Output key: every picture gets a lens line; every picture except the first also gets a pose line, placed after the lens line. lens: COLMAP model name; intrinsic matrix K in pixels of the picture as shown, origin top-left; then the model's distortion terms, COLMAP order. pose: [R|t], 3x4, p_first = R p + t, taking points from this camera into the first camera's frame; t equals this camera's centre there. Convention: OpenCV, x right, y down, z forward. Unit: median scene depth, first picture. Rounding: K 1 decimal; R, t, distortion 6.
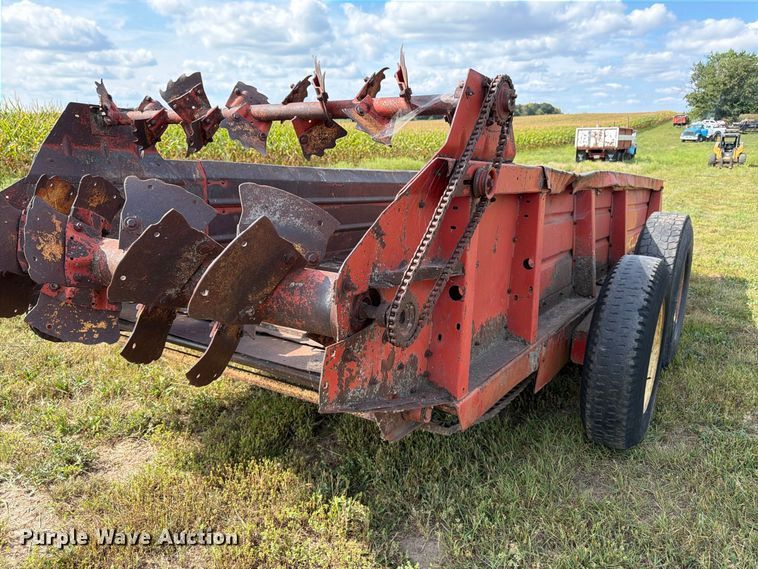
lens RADIAL K [[554.1, 0, 354.9], [0, 554.1, 302.9], [0, 0, 1]] dist [-0.024967, 0.012917]
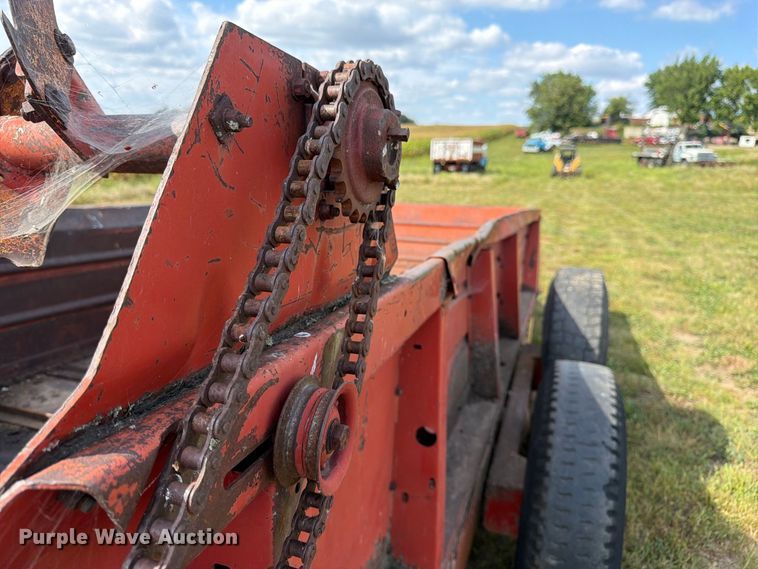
lens RADIAL K [[542.3, 0, 354.4], [0, 542.3, 285.4], [0, 0, 1]] dist [0.007223, -0.050165]
pose [[0.970947, -0.041008, 0.235754, 0.131284], [0.048574, 0.998471, -0.026374, -0.195630], [-0.234312, 0.037059, 0.971455, 0.494463]]
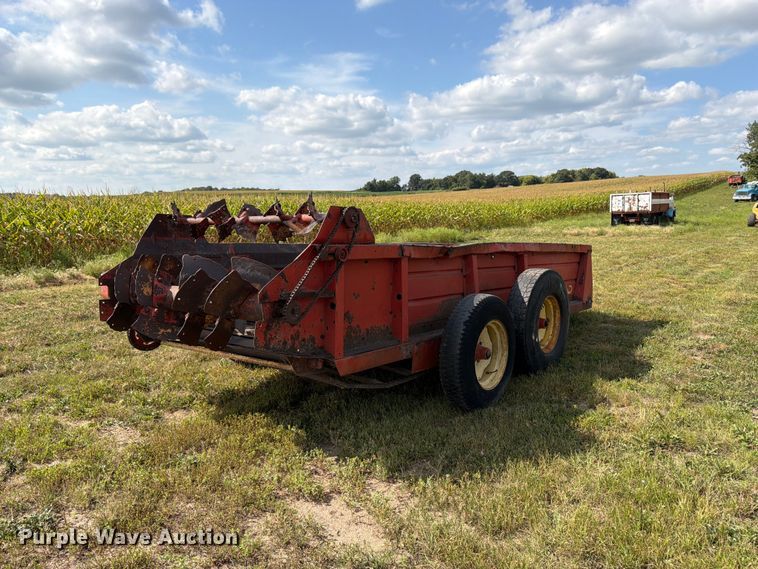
lens RADIAL K [[586.1, 0, 360.2], [0, 586.1, 285.1], [0, 0, 1]] dist [0.006695, -0.052708]
pose [[0.993814, -0.019920, -0.109253, 0.285183], [0.002608, 0.987697, -0.156358, 0.134962], [0.111023, 0.155106, 0.981639, -0.632791]]
